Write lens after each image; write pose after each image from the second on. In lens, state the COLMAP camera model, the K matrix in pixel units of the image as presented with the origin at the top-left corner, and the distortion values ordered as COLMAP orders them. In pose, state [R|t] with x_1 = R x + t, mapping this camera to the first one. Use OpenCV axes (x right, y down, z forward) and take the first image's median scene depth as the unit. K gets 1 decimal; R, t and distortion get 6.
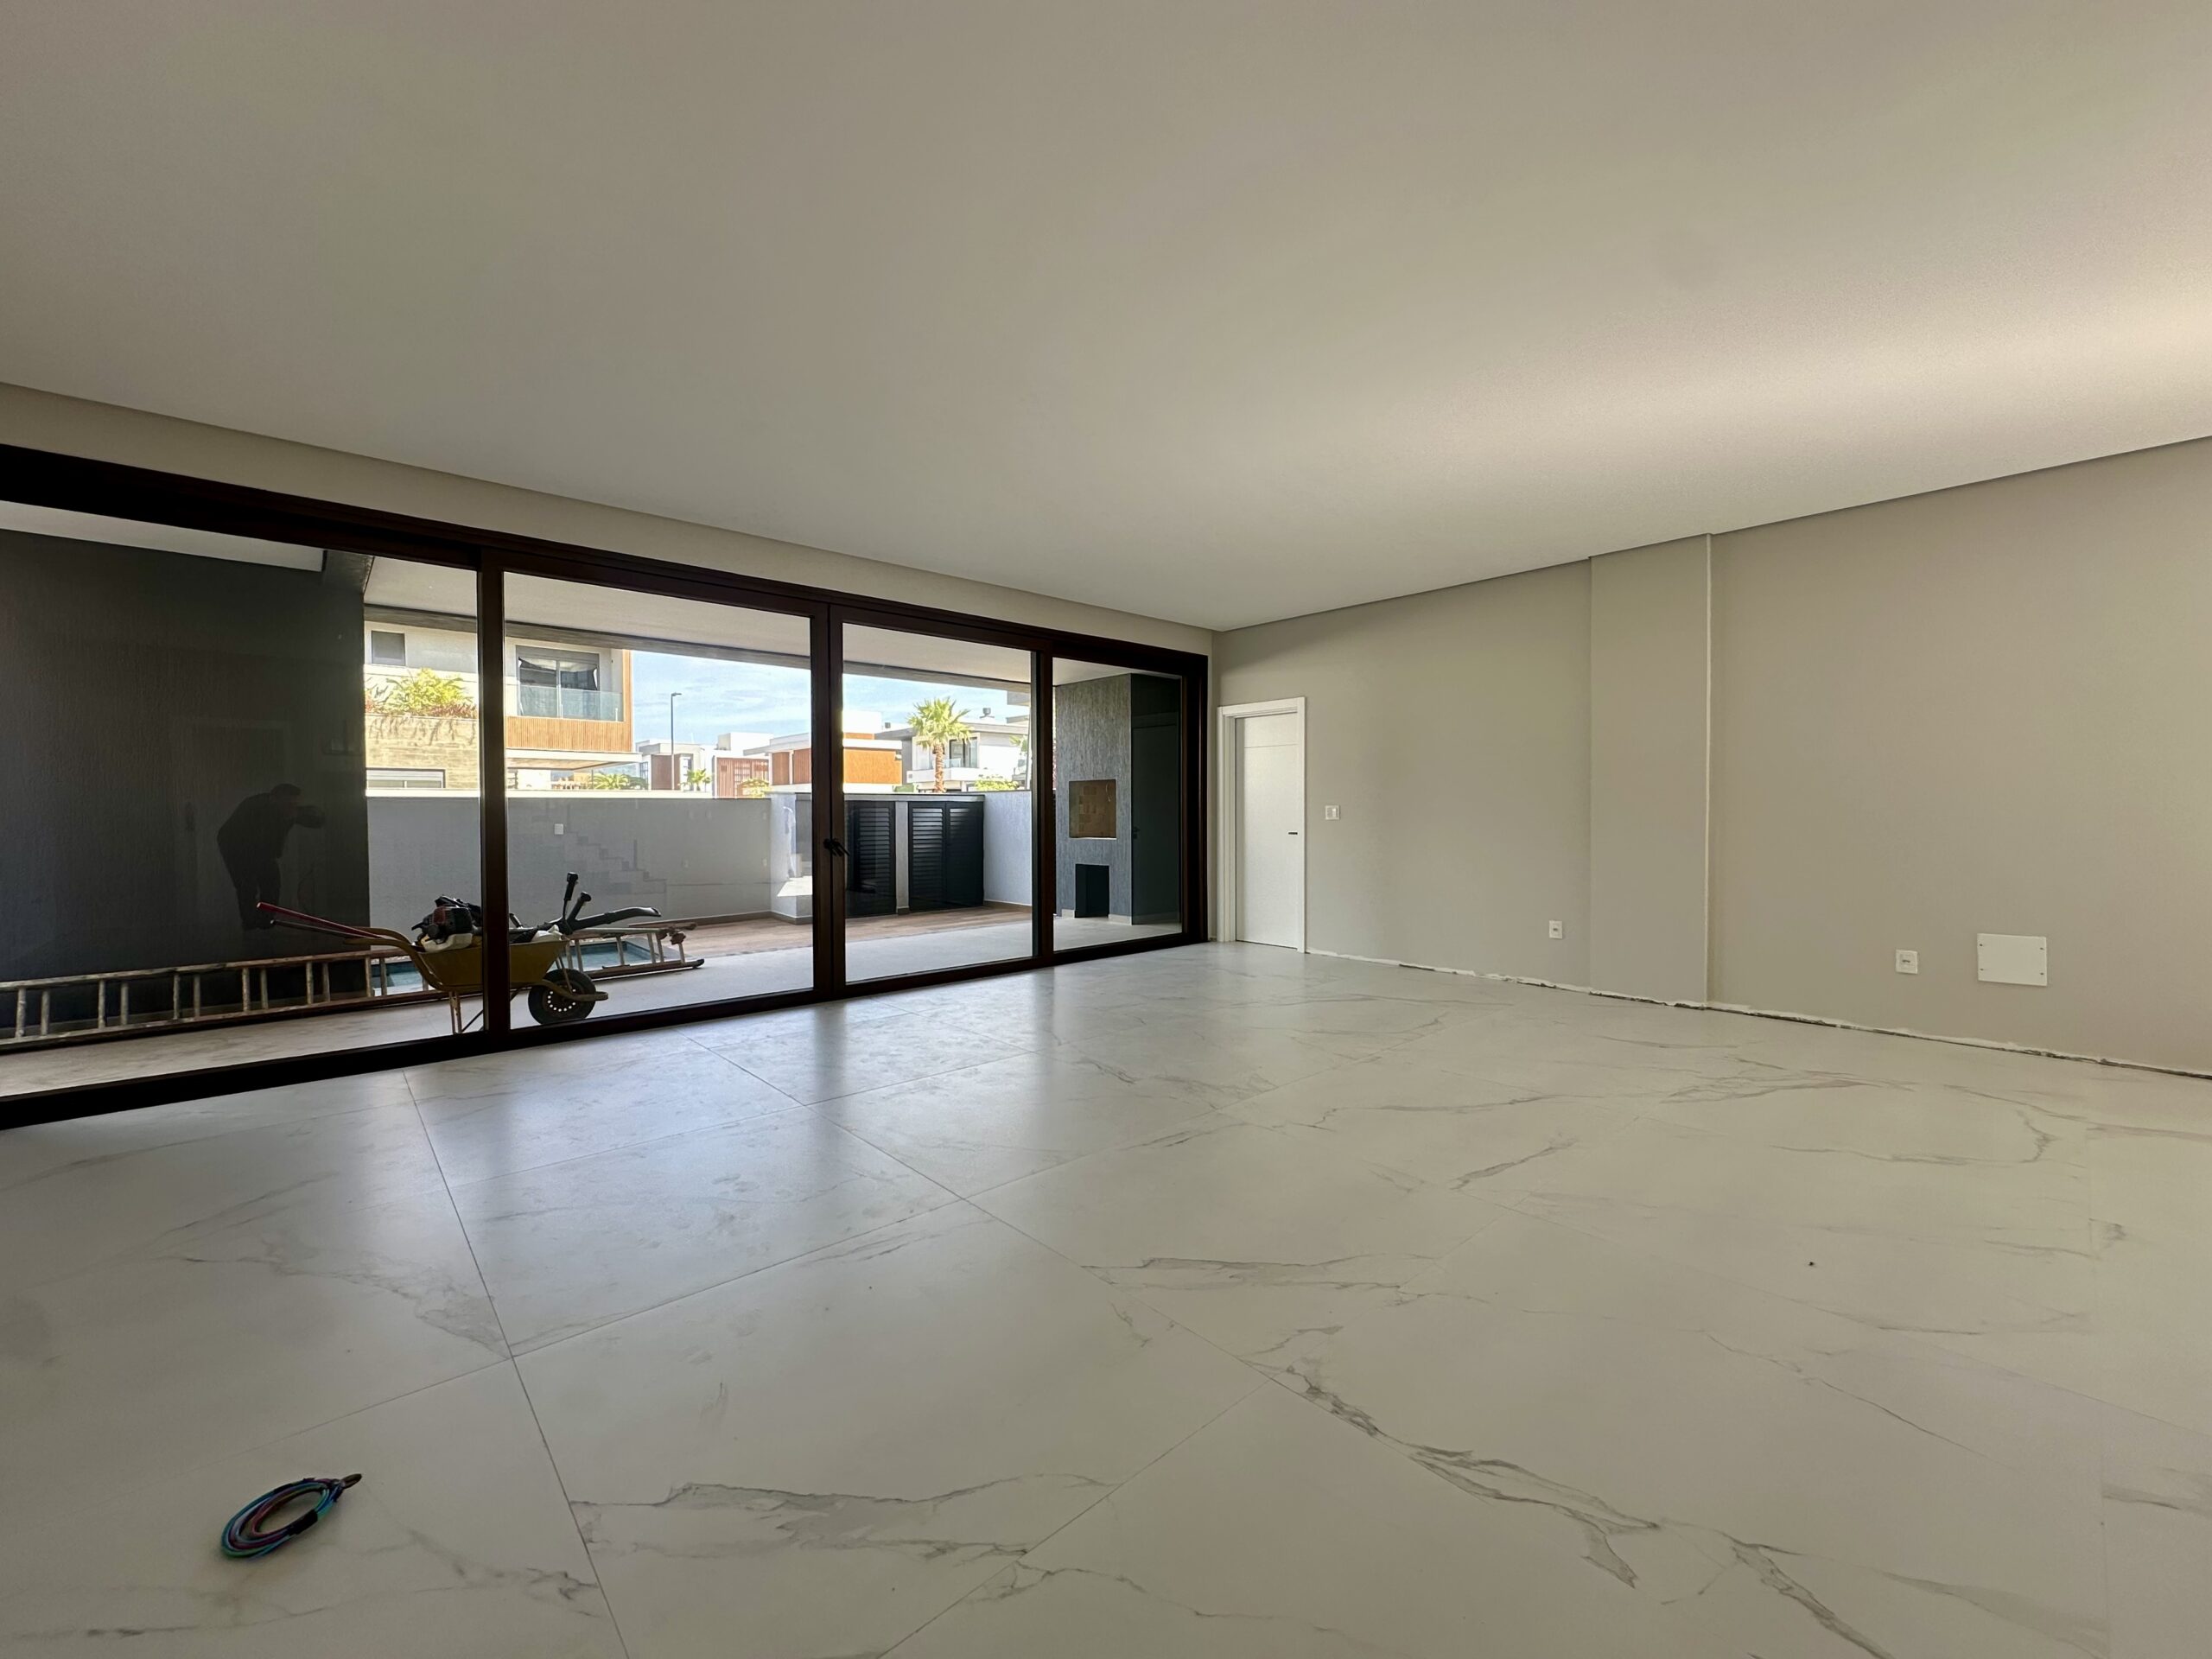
lens RADIAL K [[882.4, 0, 1100.7], [0, 882.4, 833.1], [0, 0, 1]] dist [-0.001679, 0.002813]
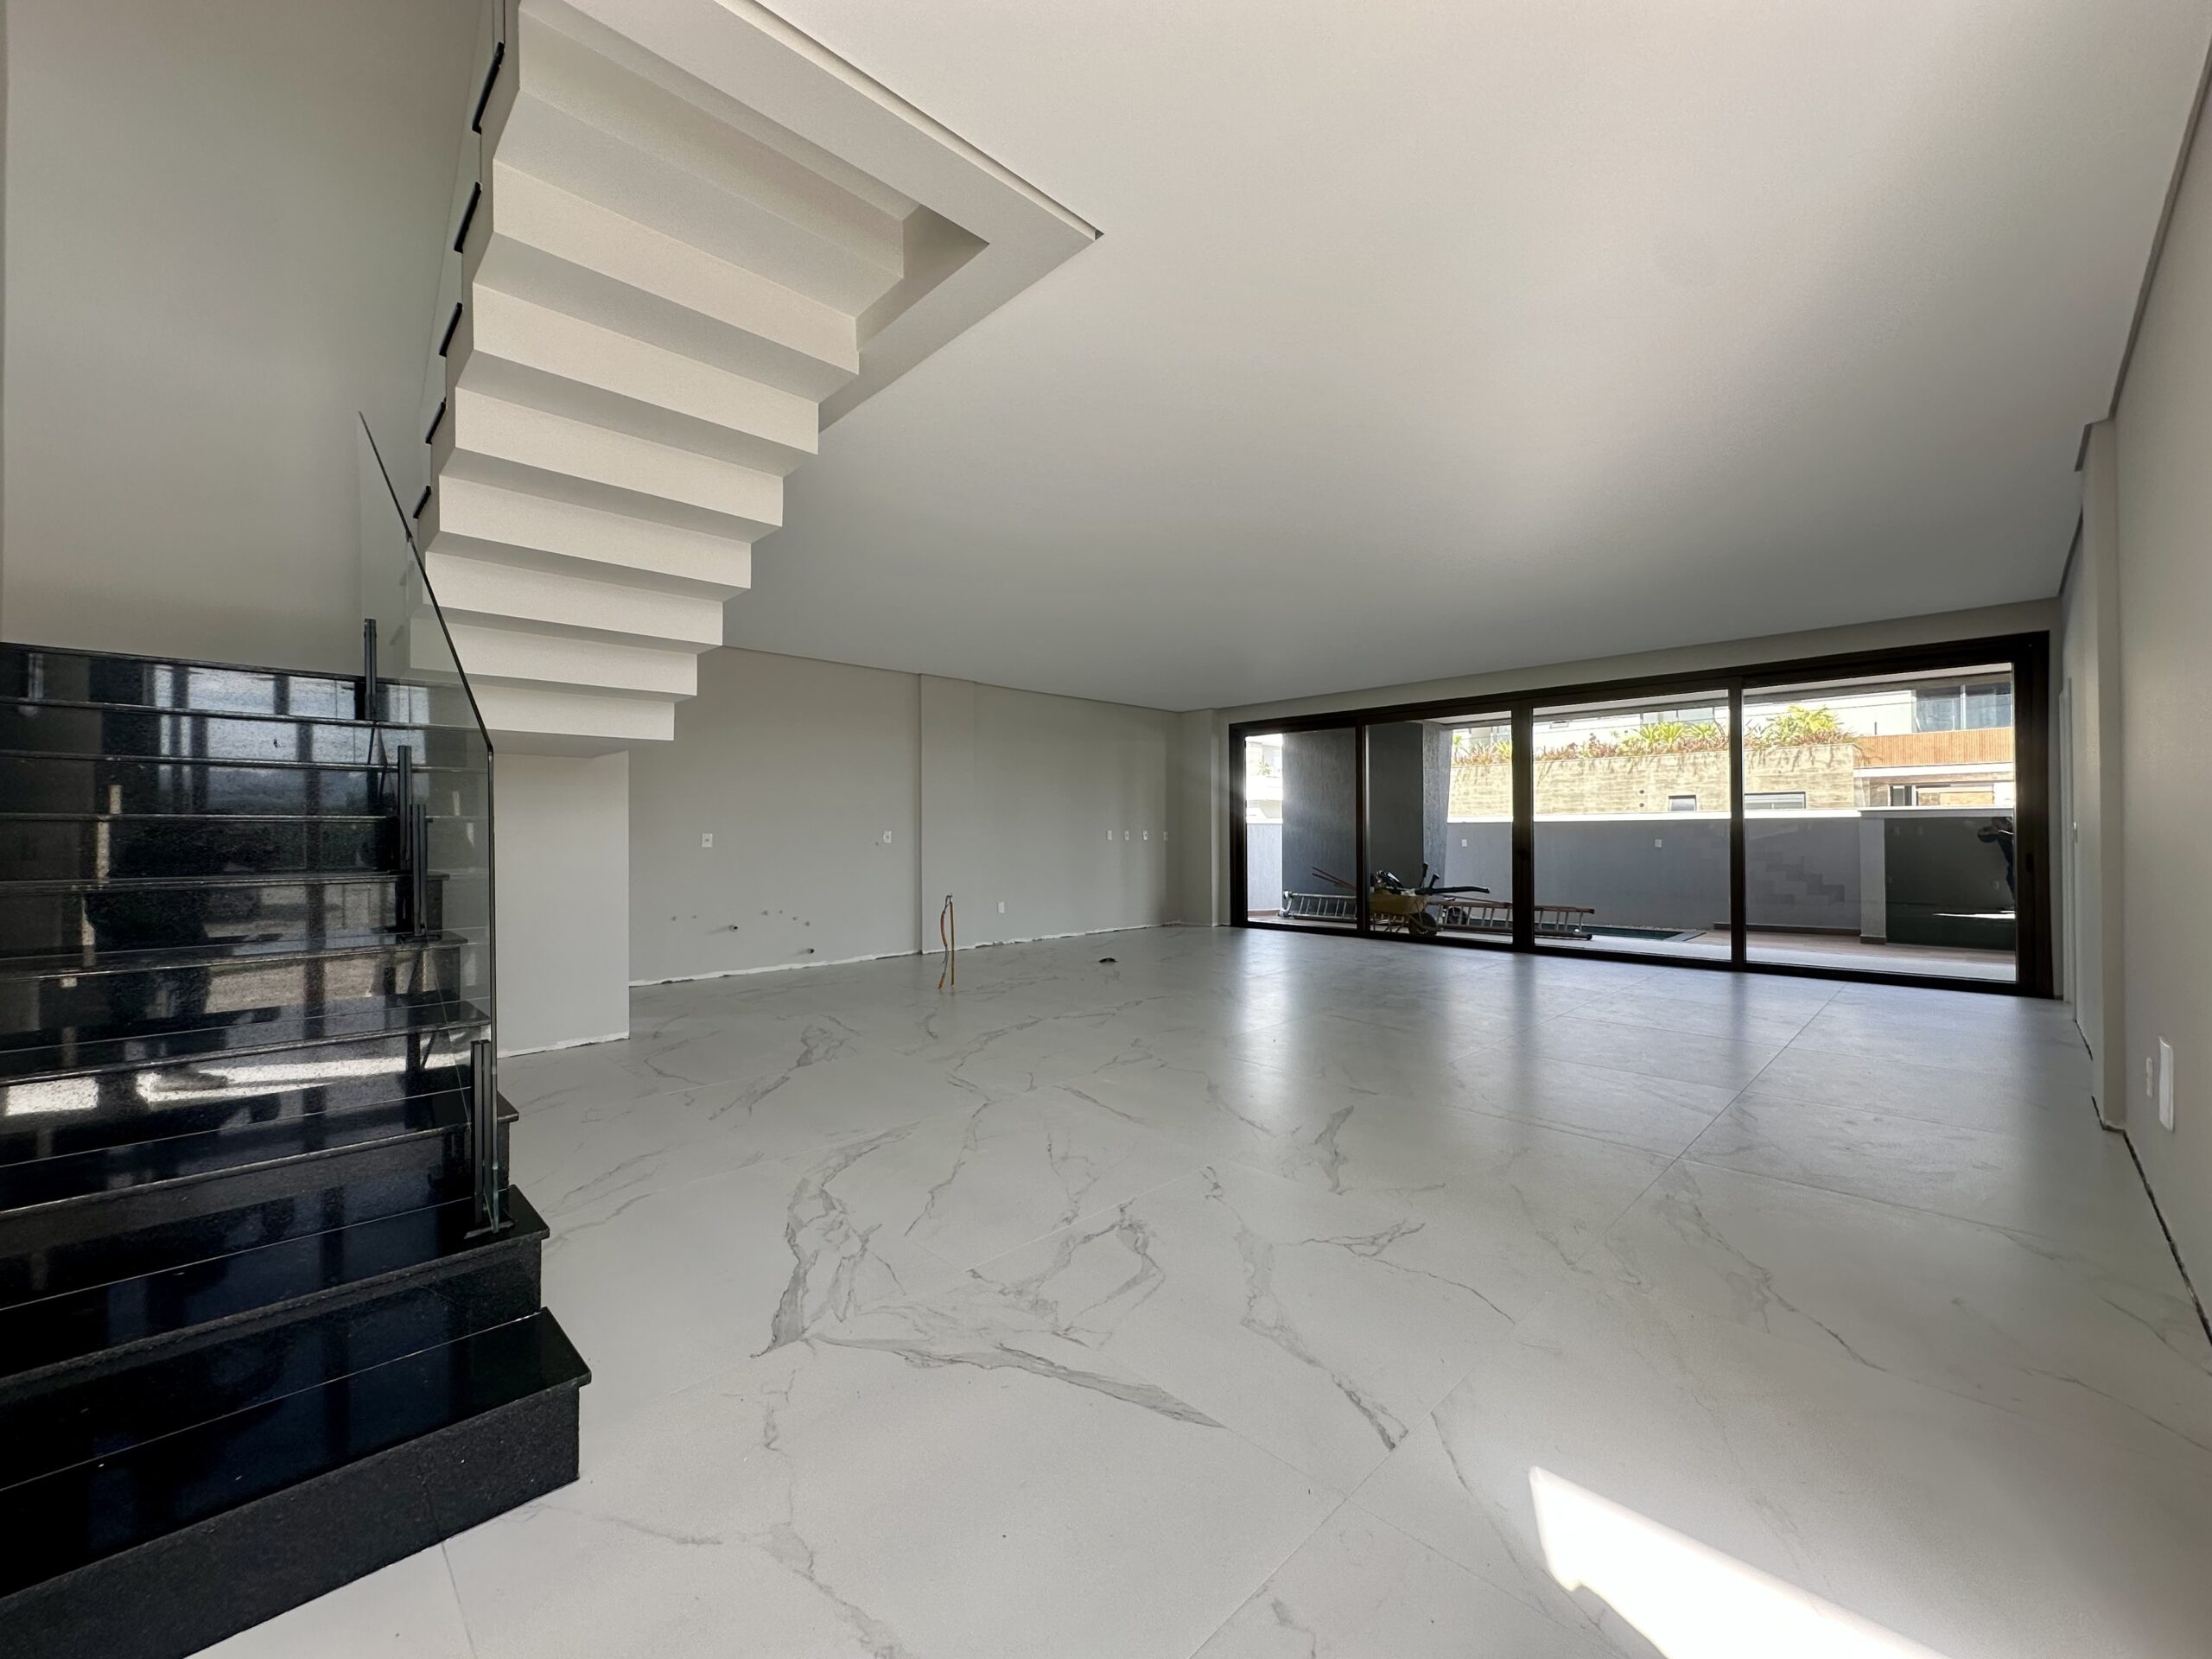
lens RADIAL K [[882.4, 0, 1098.3], [0, 882.4, 825.5], [0, 0, 1]] dist [-0.001679, 0.002813]
pose [[0.038798, -0.006488, -0.999226, 0.348613], [-0.020552, 0.999762, -0.007289, -0.002302], [0.999036, 0.020819, 0.038655, 0.055306]]
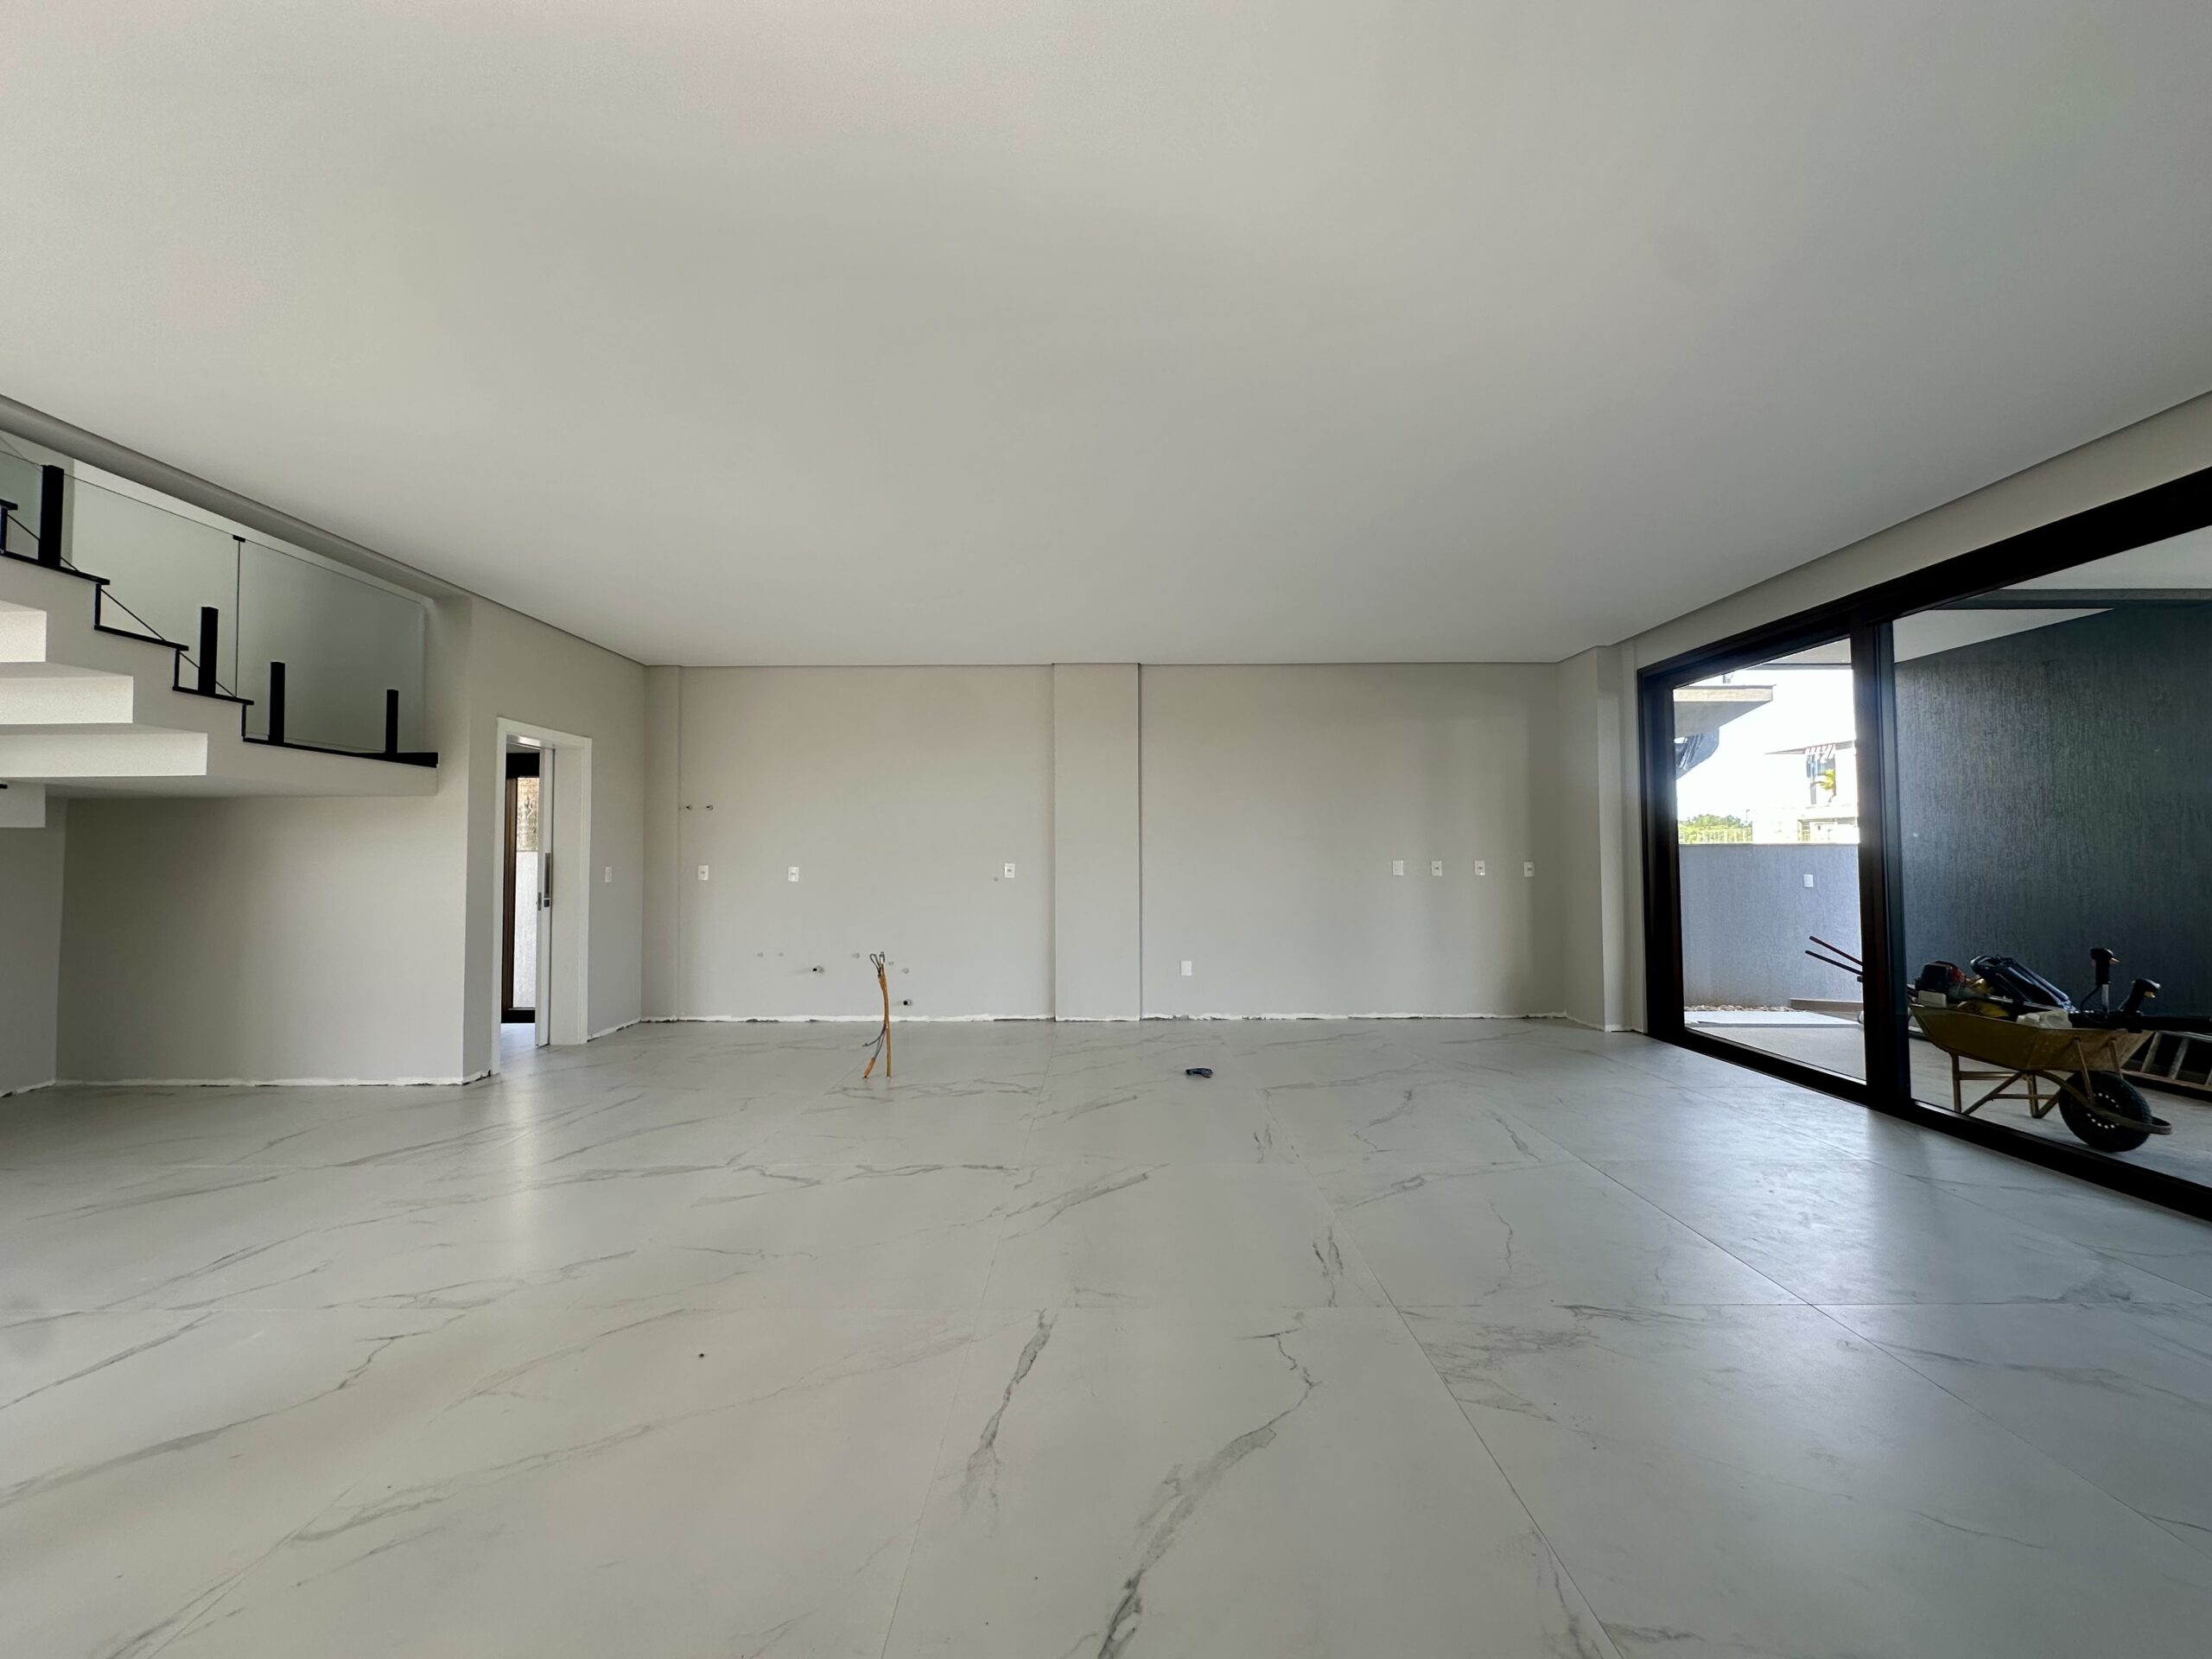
lens RADIAL K [[882.4, 0, 1102.5], [0, 882.4, 831.8], [0, 0, 1]] dist [-0.001679, 0.002813]
pose [[-0.673422, -0.015135, -0.739103, 0.145190], [-0.011585, 0.999884, -0.009919, -0.010019], [0.739167, 0.001884, -0.673519, 0.232534]]
